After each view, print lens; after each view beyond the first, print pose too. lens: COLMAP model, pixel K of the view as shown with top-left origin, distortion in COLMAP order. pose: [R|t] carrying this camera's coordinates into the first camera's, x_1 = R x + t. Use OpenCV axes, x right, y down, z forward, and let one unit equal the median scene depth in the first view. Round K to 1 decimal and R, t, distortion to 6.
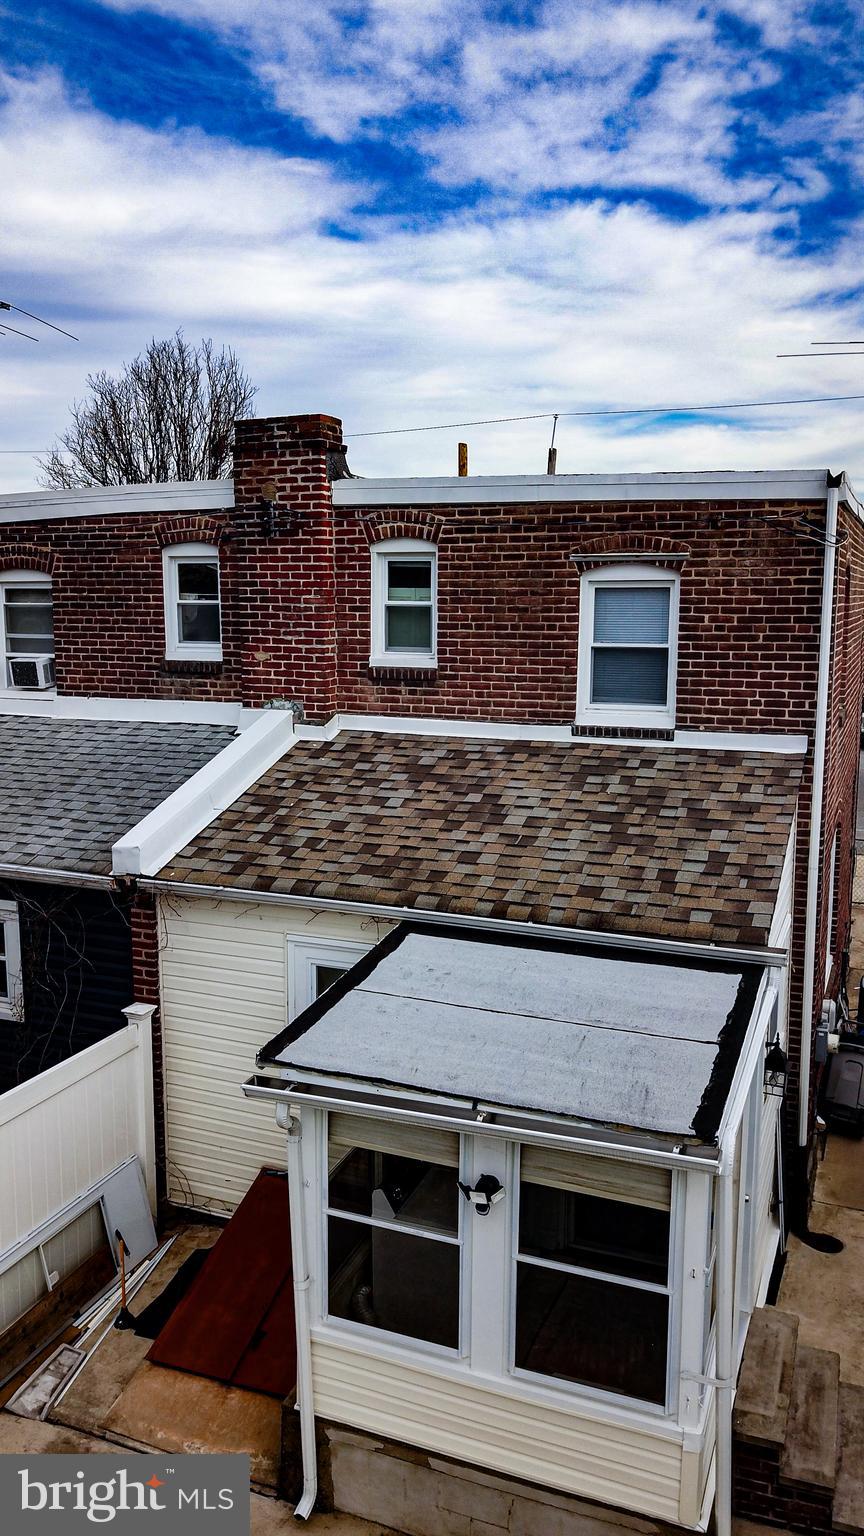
lens RADIAL K [[1198.0, 0, 441.3], [0, 1198.0, 792.2], [0, 0, 1]] dist [0.040978, -0.012593]
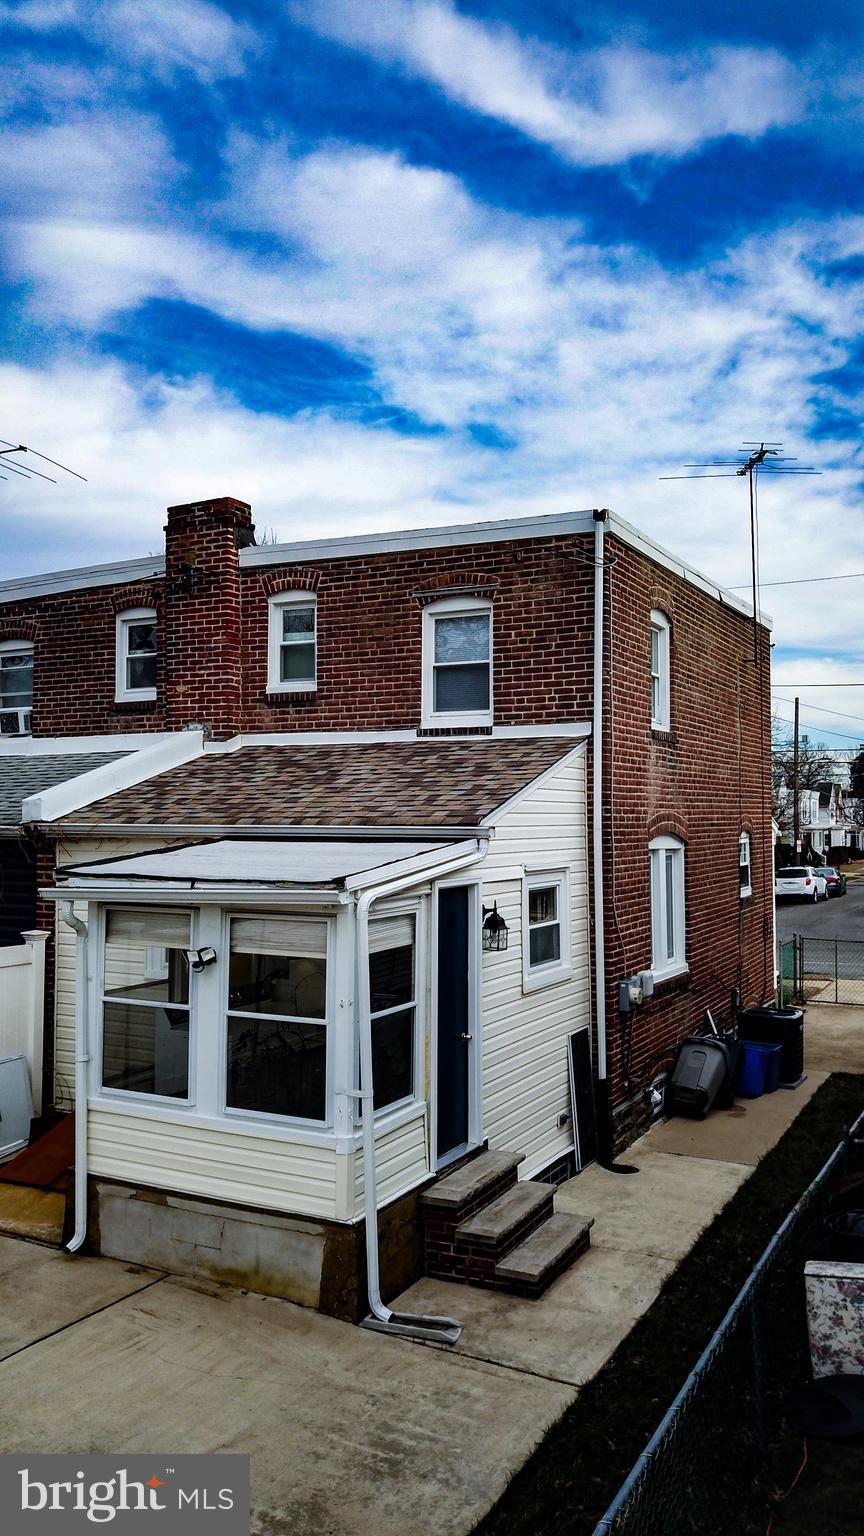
lens RADIAL K [[1198.0, 0, 448.3], [0, 1198.0, 783.2], [0, 0, 1]] dist [0.040978, -0.012593]
pose [[0.996021, -0.002669, -0.089074, 0.241265], [-0.015709, 0.978640, -0.204979, 0.239036], [0.087719, 0.205562, 0.974705, -0.165127]]
